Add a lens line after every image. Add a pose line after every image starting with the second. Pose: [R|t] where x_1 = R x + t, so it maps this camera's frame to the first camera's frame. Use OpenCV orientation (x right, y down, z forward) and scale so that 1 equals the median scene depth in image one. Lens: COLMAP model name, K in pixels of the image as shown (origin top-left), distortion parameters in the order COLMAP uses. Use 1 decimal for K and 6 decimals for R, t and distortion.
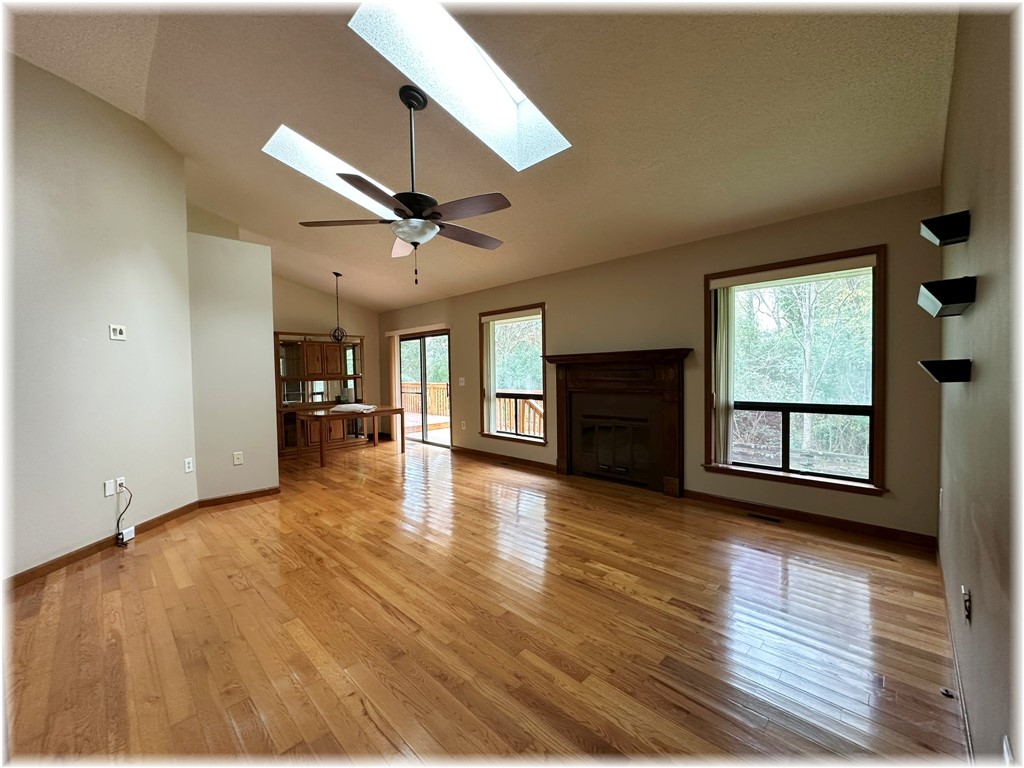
lens RADIAL K [[409.5, 0, 512.0], [0, 409.5, 384.0], [0, 0, 1]] dist [-0.002051, -0.000150]
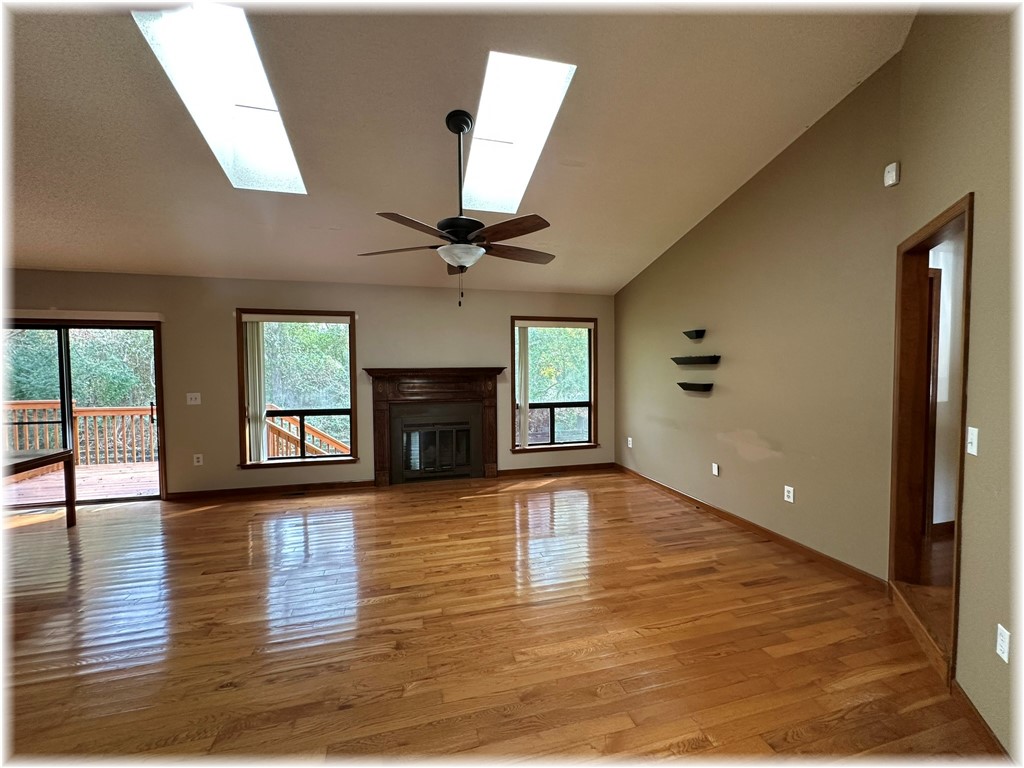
lens RADIAL K [[409.5, 0, 512.0], [0, 409.5, 384.0], [0, 0, 1]] dist [-0.002051, -0.000150]
pose [[0.512445, -0.020195, 0.858483, -0.646739], [0.023144, 0.999685, 0.009702, -0.037505], [-0.858408, 0.014897, 0.512751, 0.234748]]
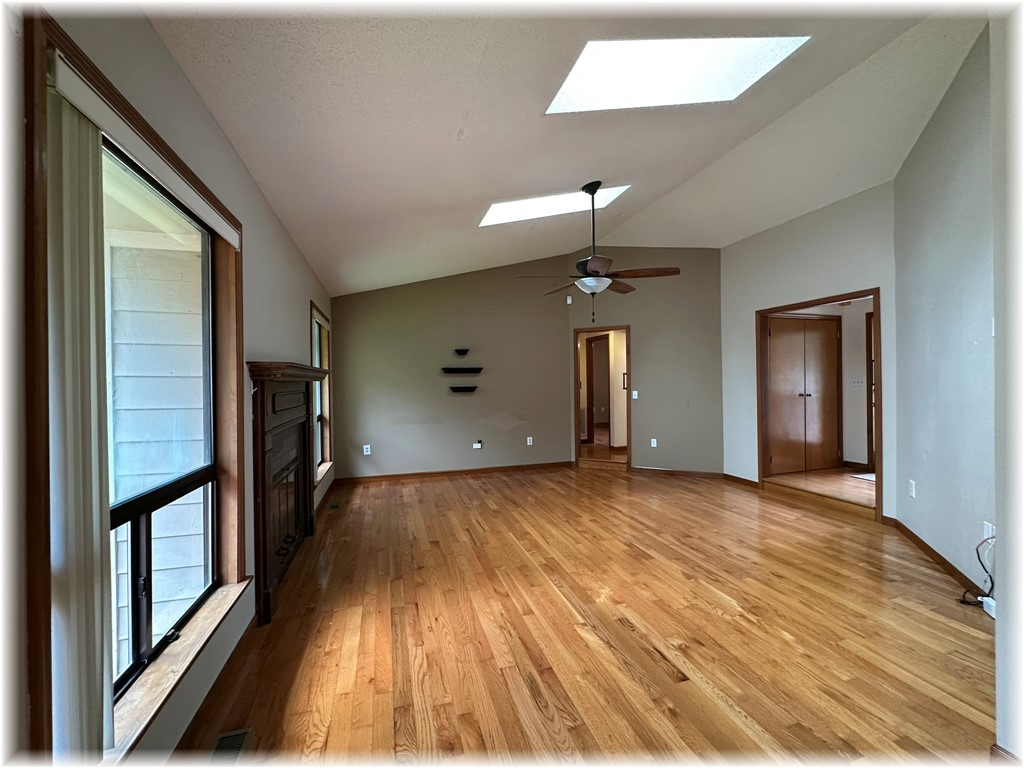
lens RADIAL K [[409.5, 0, 512.0], [0, 409.5, 384.0], [0, 0, 1]] dist [-0.002051, -0.000150]
pose [[-0.876779, 0.022806, 0.480352, -0.396230], [0.039010, 0.998956, 0.023777, -0.053897], [-0.479308, 0.039585, -0.876753, 1.440640]]
